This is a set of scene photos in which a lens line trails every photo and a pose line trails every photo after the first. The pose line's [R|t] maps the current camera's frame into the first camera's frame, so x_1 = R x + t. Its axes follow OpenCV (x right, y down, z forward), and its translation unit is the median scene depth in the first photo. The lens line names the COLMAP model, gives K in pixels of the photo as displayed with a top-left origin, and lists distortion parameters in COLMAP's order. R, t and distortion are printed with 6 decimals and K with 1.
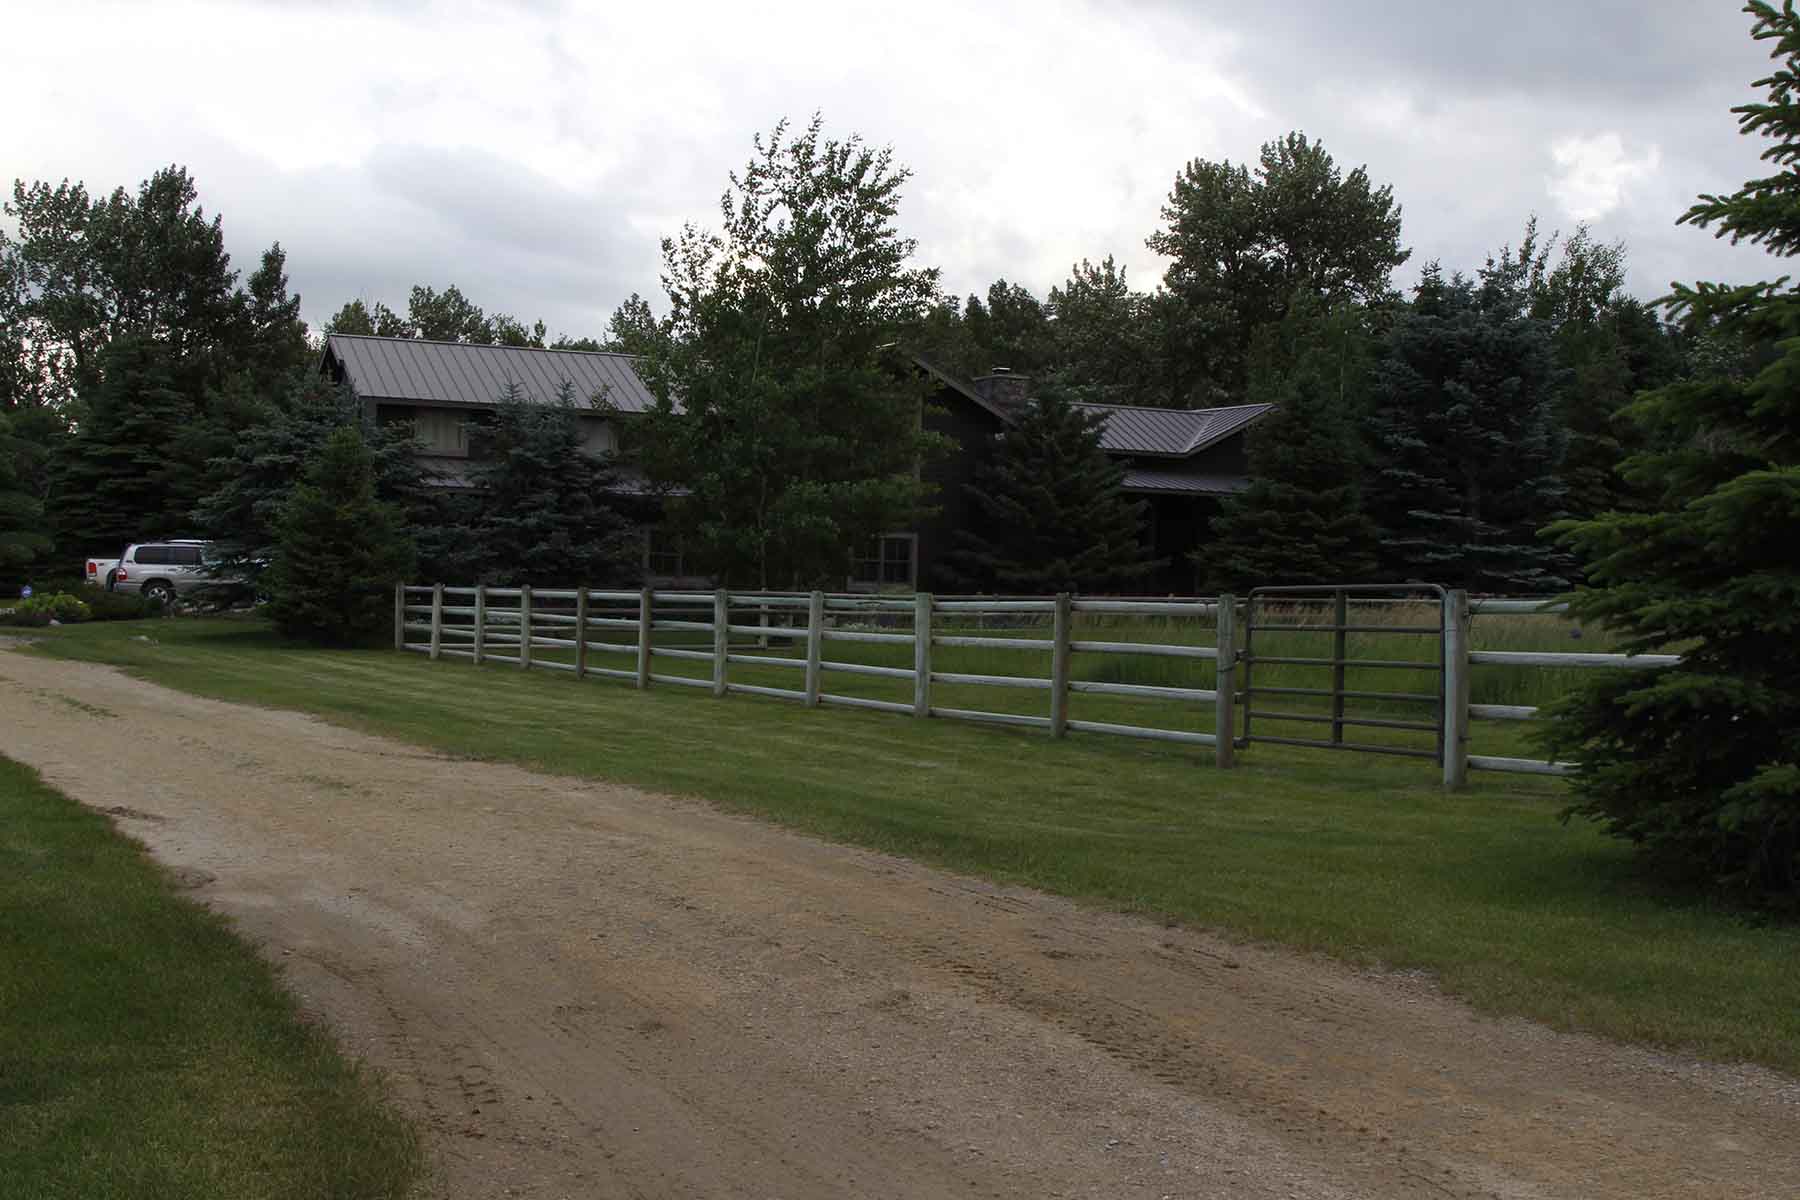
lens RADIAL K [[1941.2, 0, 901.5], [0, 1941.2, 586.1], [0, 0, 1]] dist [-0.106705, 0.000000]
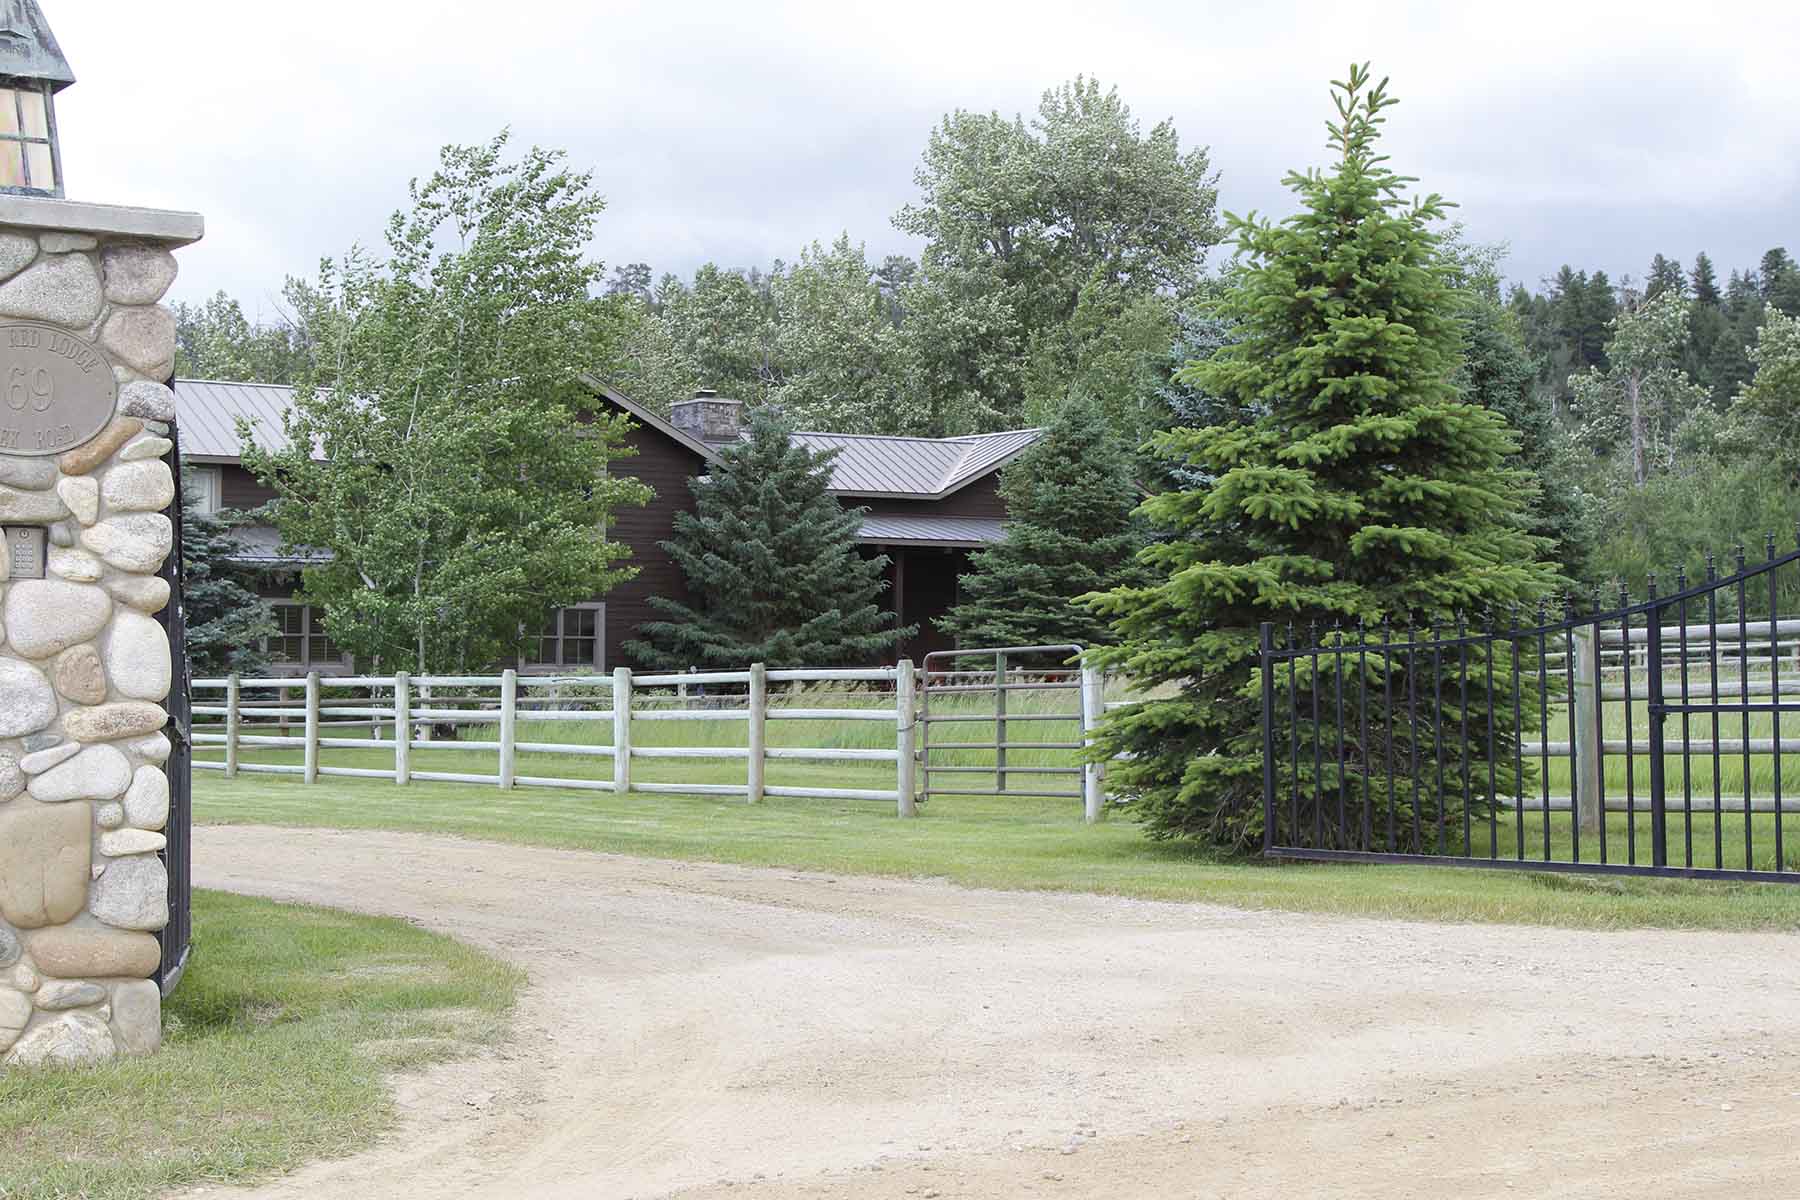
lens RADIAL K [[2996.3, 0, 911.5], [0, 2996.3, 587.9], [0, 0, 1]] dist [-0.053704, 0.000000]
pose [[0.993374, -0.021397, 0.112920, -0.006473], [0.024584, 0.999336, -0.026901, 0.003706], [-0.112269, 0.029499, 0.993240, -0.262054]]
